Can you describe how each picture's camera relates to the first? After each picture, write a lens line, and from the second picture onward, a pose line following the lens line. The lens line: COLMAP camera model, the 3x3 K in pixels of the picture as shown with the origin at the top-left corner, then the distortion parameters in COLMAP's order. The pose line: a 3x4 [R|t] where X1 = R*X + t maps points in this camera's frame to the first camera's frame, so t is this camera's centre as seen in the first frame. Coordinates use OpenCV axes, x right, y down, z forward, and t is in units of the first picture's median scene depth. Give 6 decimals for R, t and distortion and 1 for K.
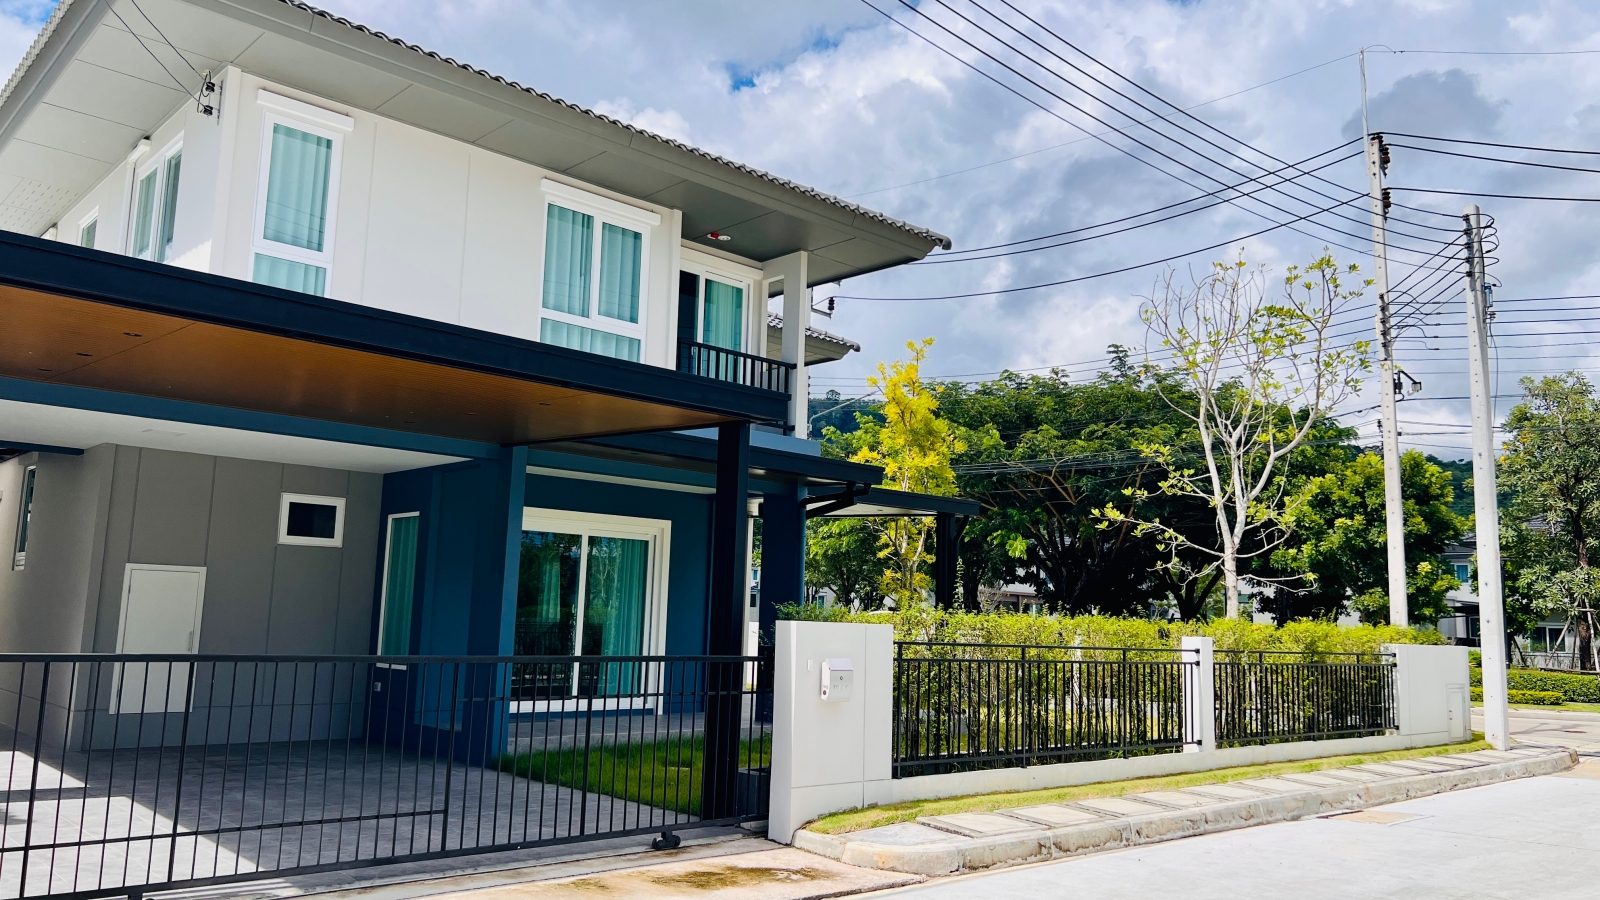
lens RADIAL K [[1200.8, 0, 800.0], [0, 1200.8, 450.0], [0, 0, 1]] dist [0.007147, 0.000401]
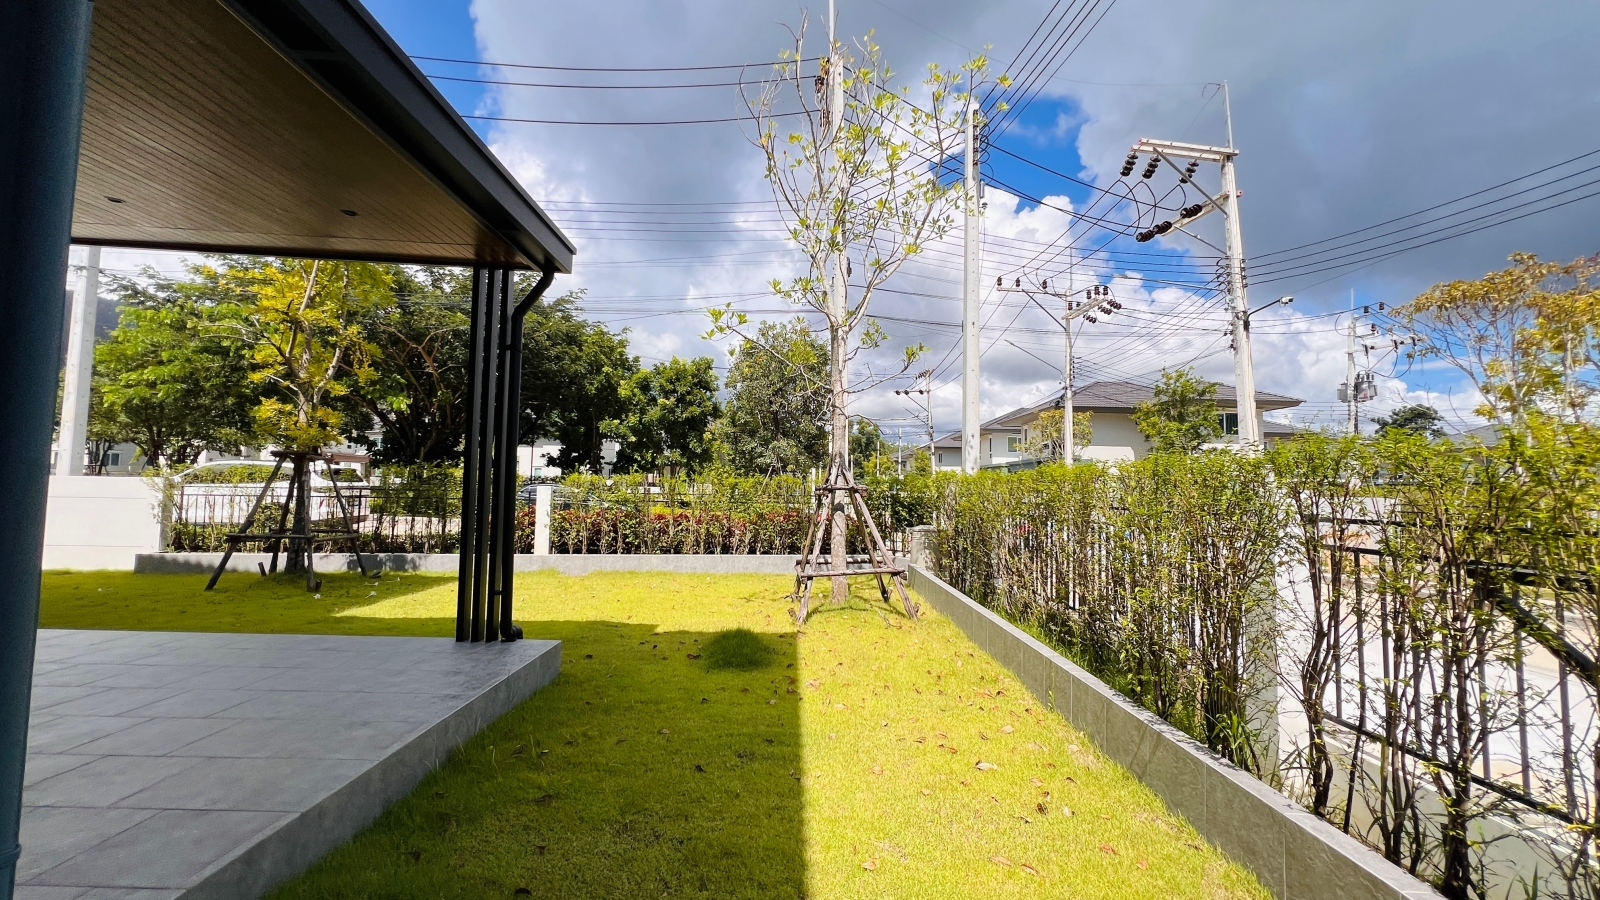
lens RADIAL K [[642.0, 0, 800.0], [0, 642.0, 450.0], [0, 0, 1]] dist [-0.002564, 0.000206]
pose [[0.666003, 0.023950, 0.745565, -0.001673], [-0.097868, 0.993650, 0.055505, 0.058366], [-0.739501, -0.109934, 0.664118, 0.371588]]
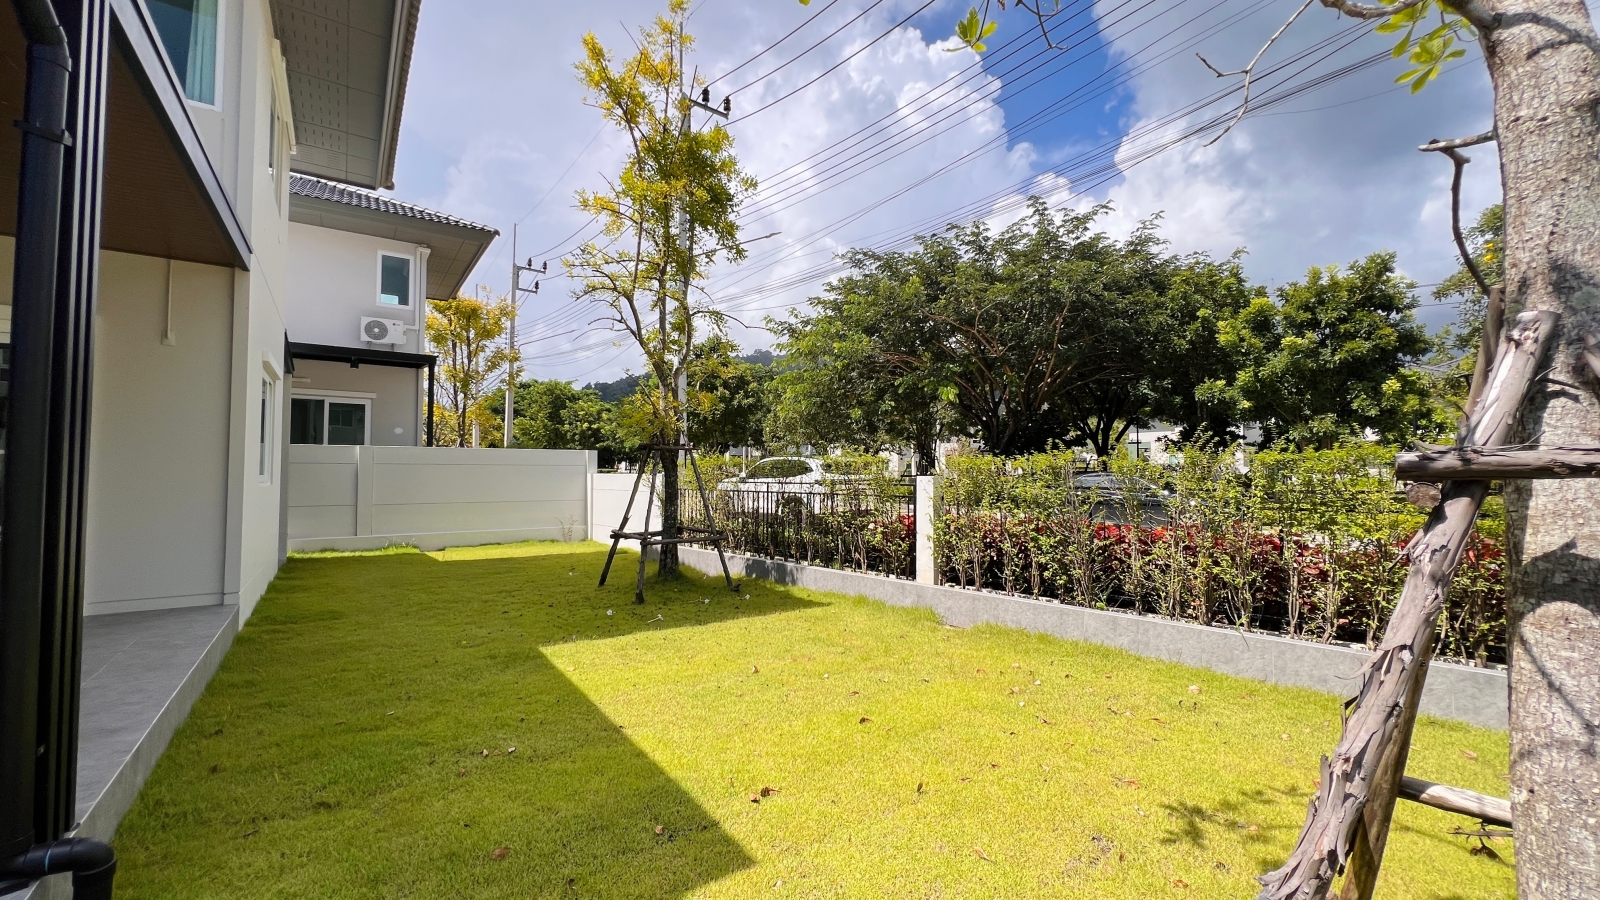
lens RADIAL K [[642.0, 0, 800.0], [0, 642.0, 450.0], [0, 0, 1]] dist [-0.002564, 0.000206]
pose [[0.991826, -0.038849, -0.121543, 0.138916], [0.050625, 0.994155, 0.095355, 0.076057], [0.117128, -0.100729, 0.987995, 0.467787]]
